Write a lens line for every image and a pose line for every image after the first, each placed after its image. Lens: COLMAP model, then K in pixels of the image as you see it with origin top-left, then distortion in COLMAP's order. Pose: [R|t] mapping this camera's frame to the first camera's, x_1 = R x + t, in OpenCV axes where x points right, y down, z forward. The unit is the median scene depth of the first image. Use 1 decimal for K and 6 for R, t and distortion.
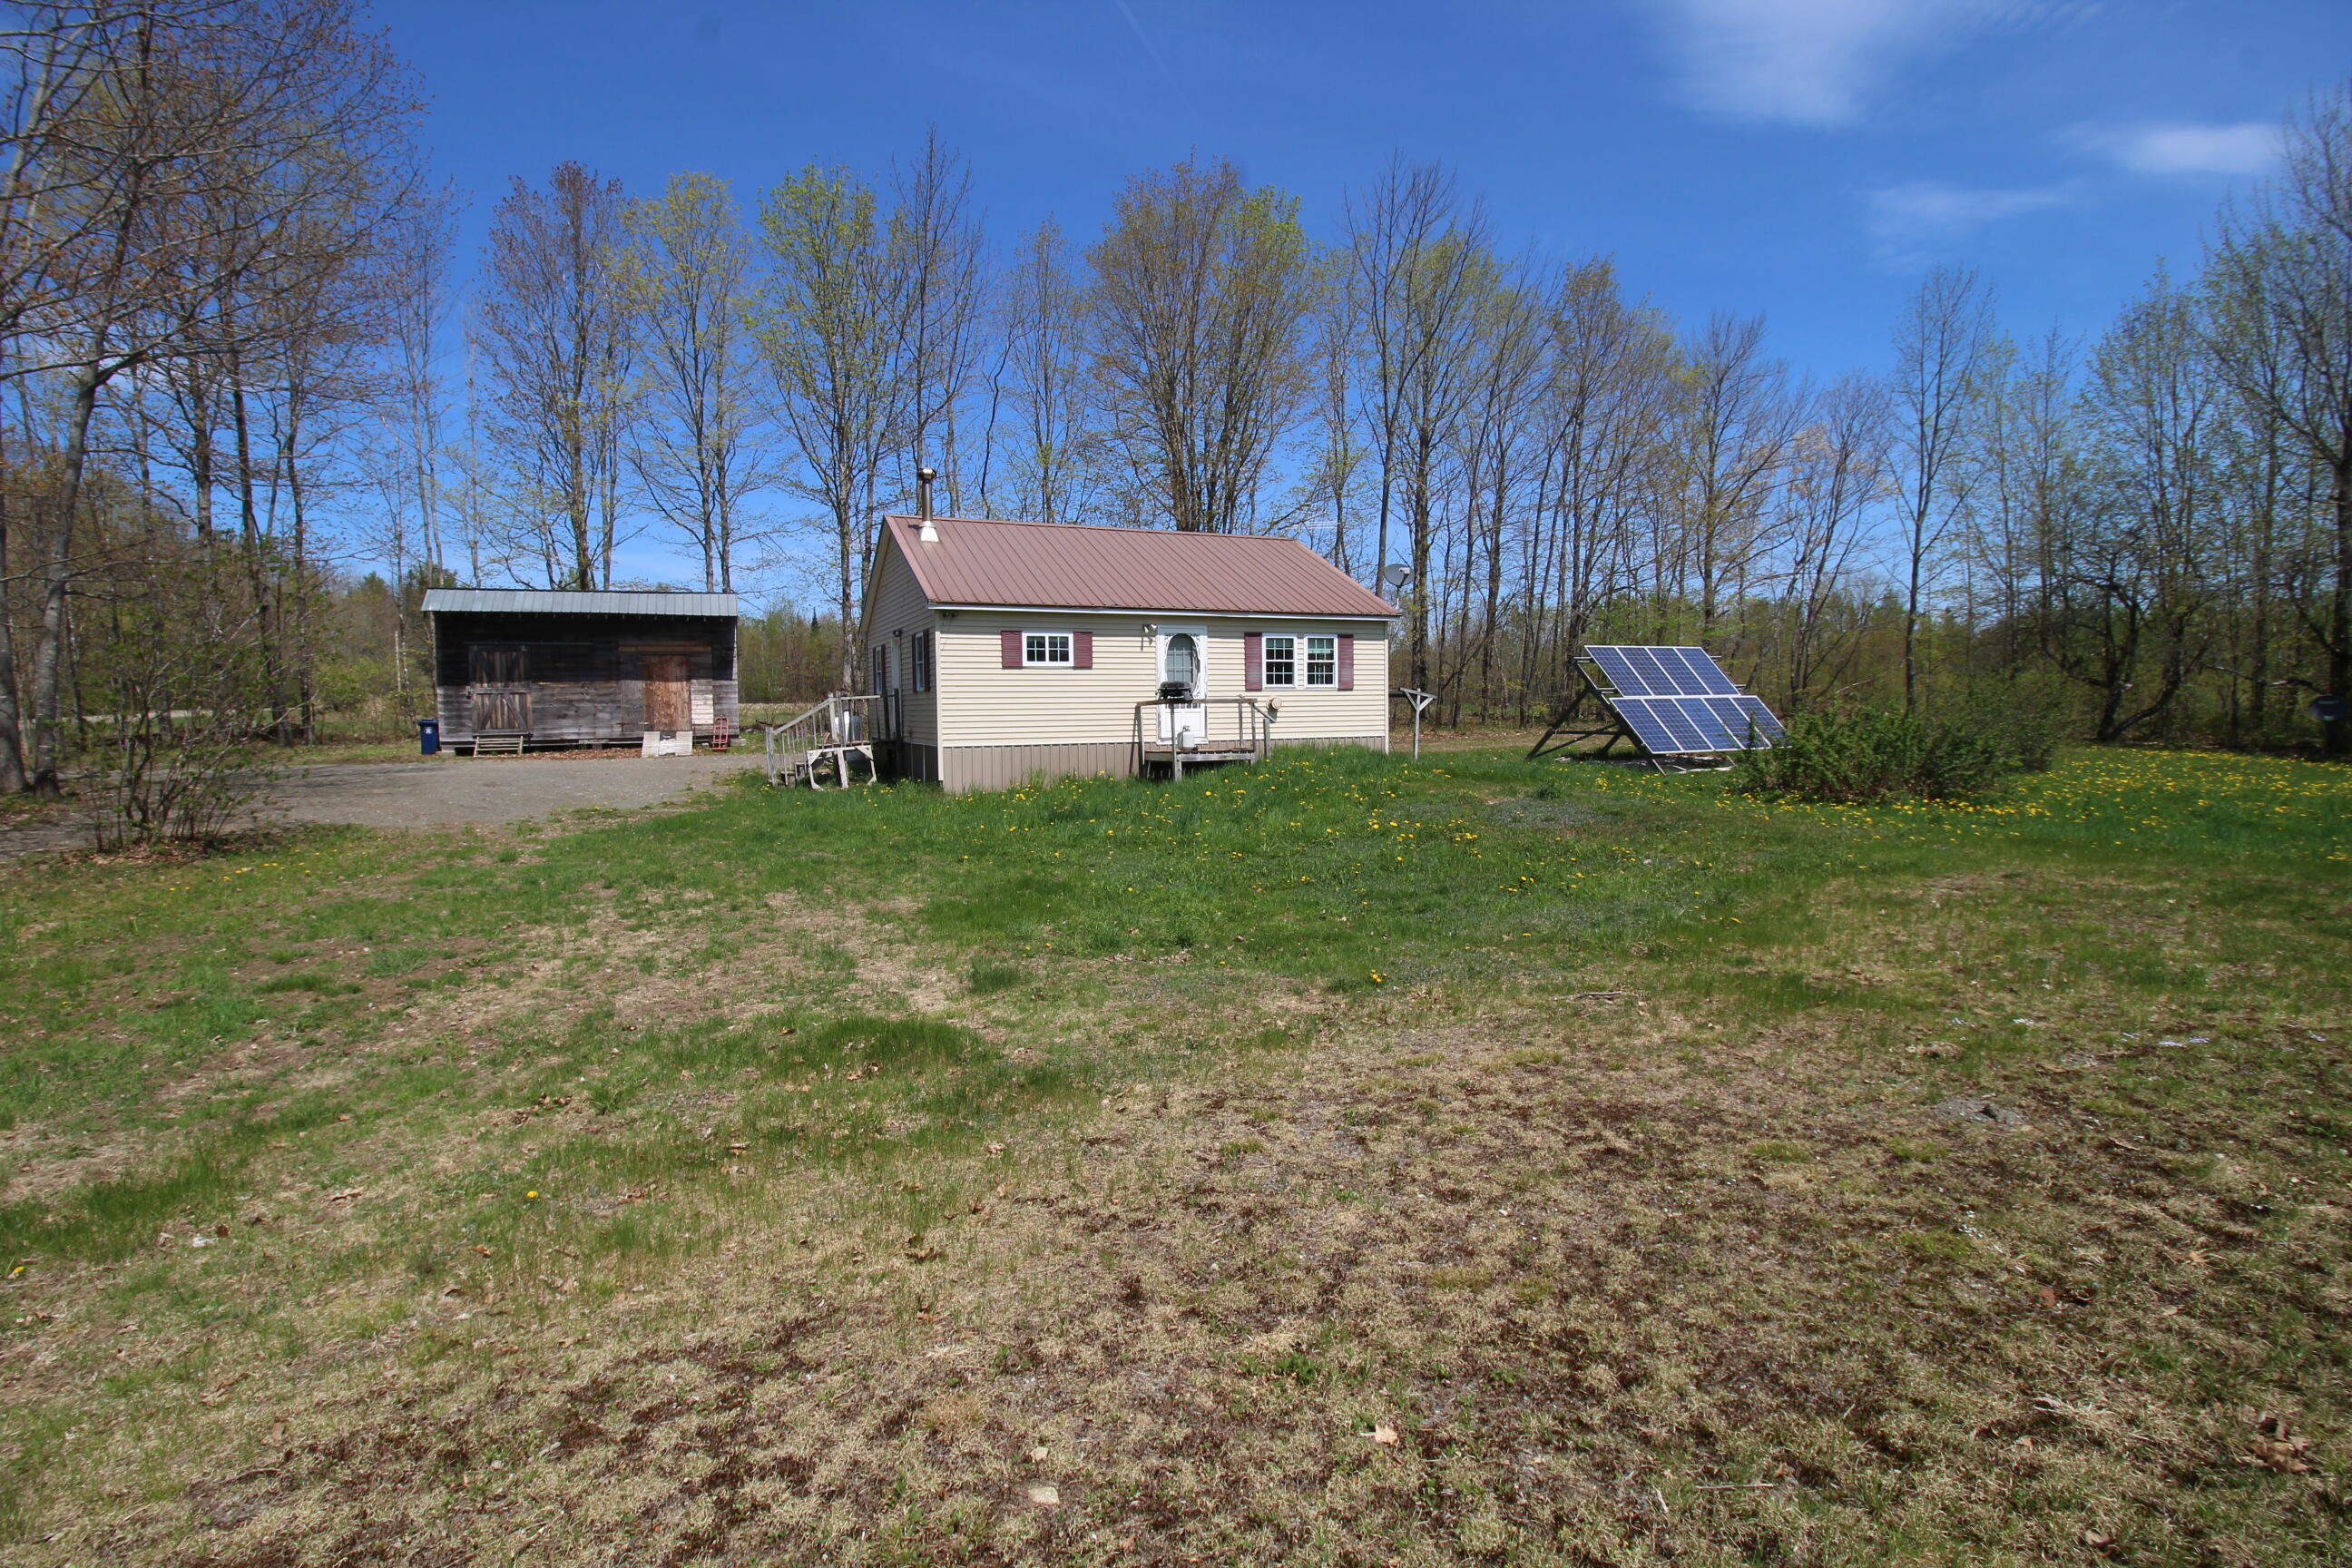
lens RADIAL K [[1086.0, 0, 1156.3], [0, 1086.0, 775.4], [0, 0, 1]] dist [0.004923, -0.015470]
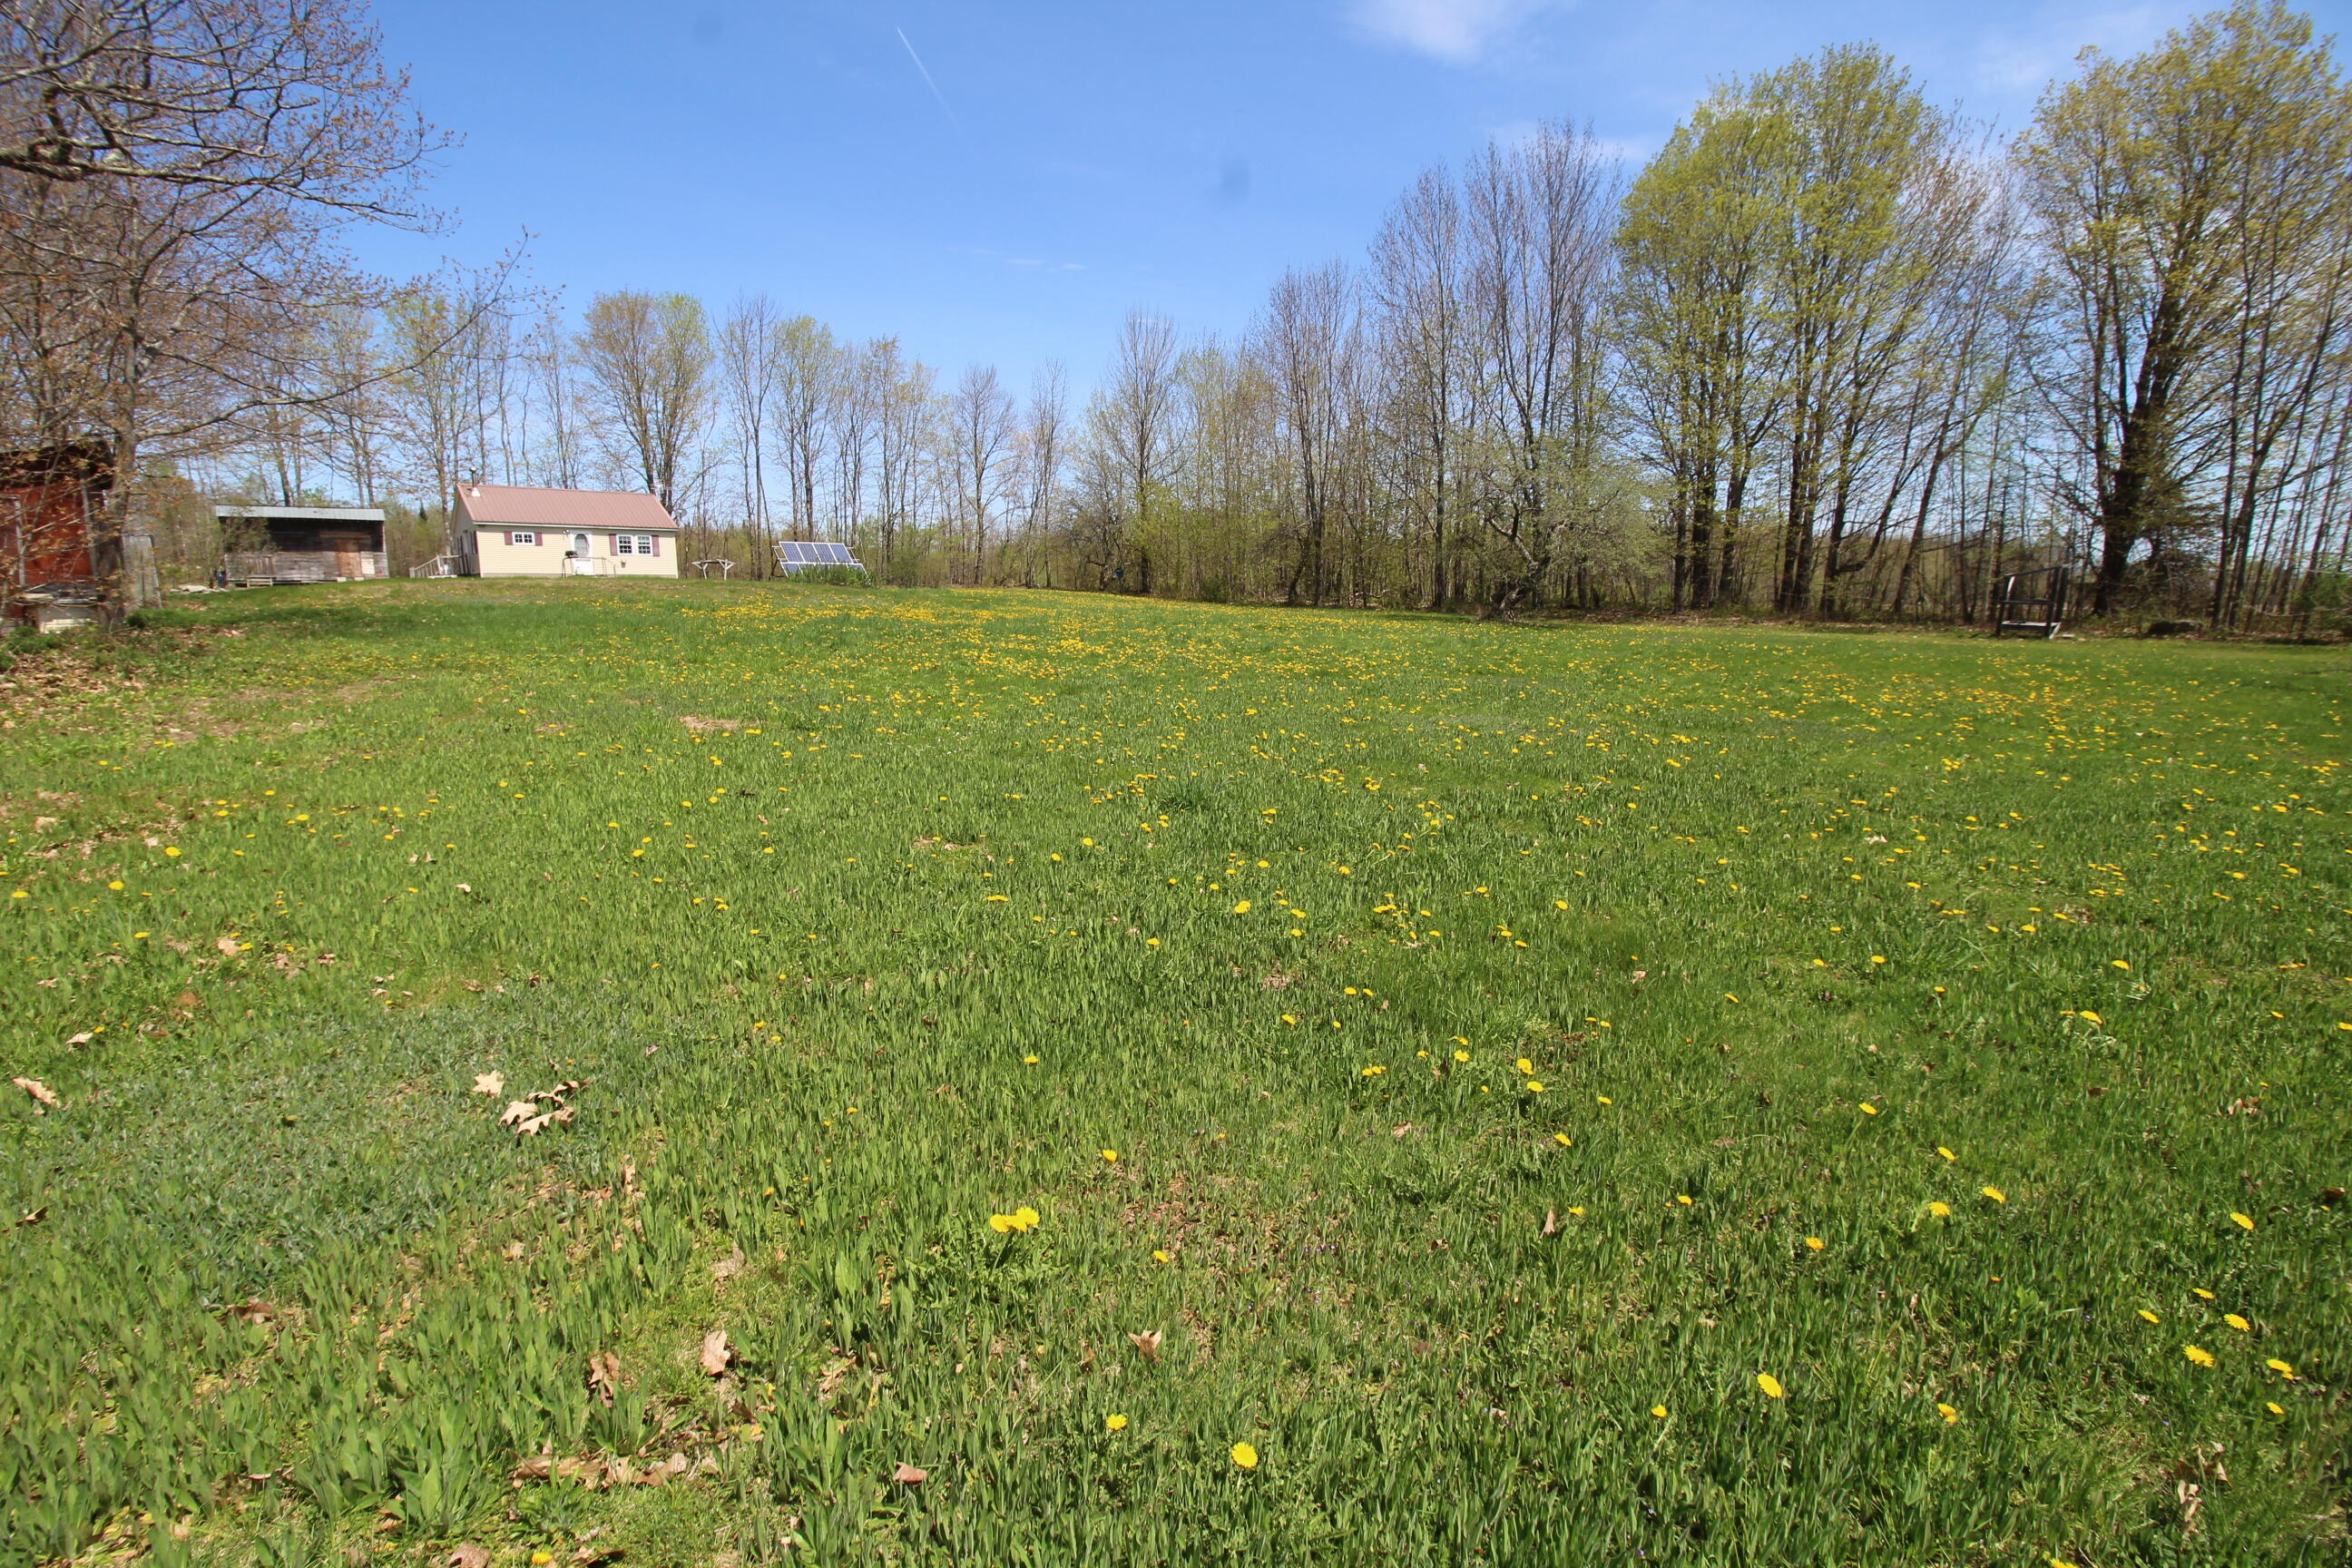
lens RADIAL K [[1086.0, 0, 1156.3], [0, 1086.0, 775.4], [0, 0, 1]] dist [0.004923, -0.015470]
pose [[0.960062, -0.038695, 0.277100, 0.535537], [0.014274, 0.995874, 0.089613, 0.213148], [-0.279424, -0.082078, 0.956653, -1.757892]]
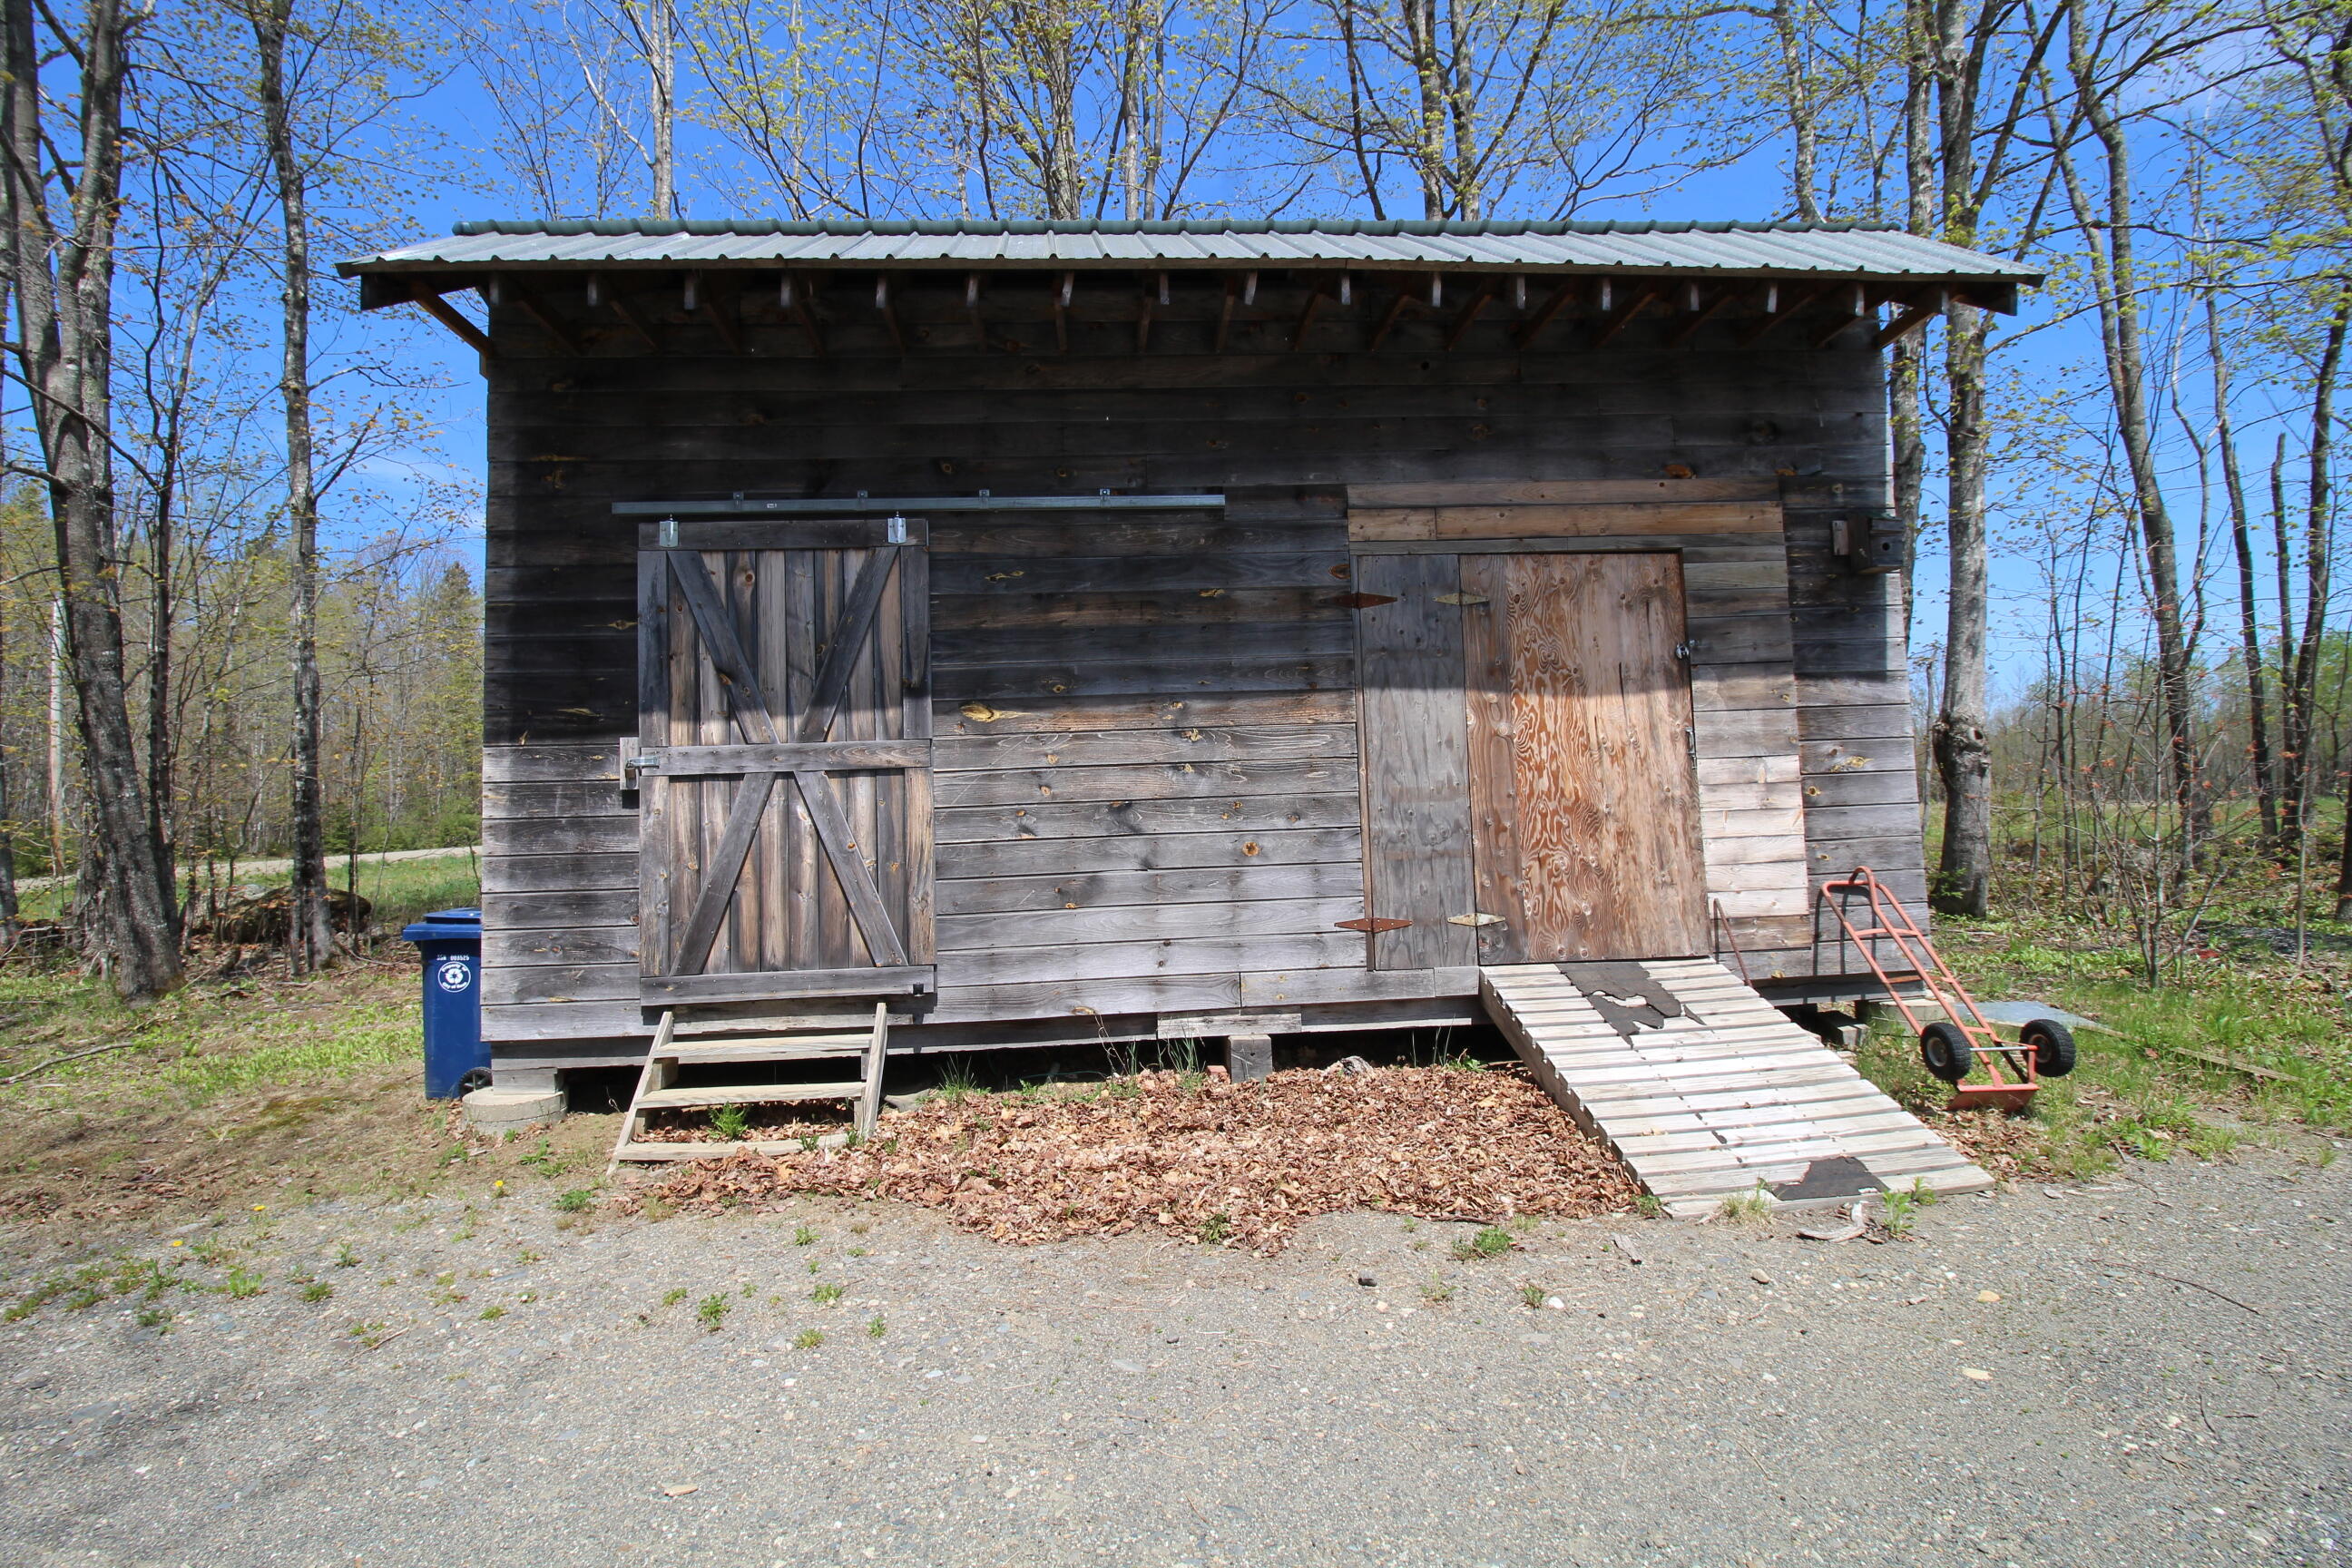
lens RADIAL K [[1086.0, 0, 1156.3], [0, 1086.0, 775.4], [0, 0, 1]] dist [0.004923, -0.015470]
pose [[0.958265, -0.029837, -0.284321, -0.584305], [0.002983, 0.995528, -0.094418, -0.068343], [0.285867, 0.089630, 0.954069, 1.002460]]
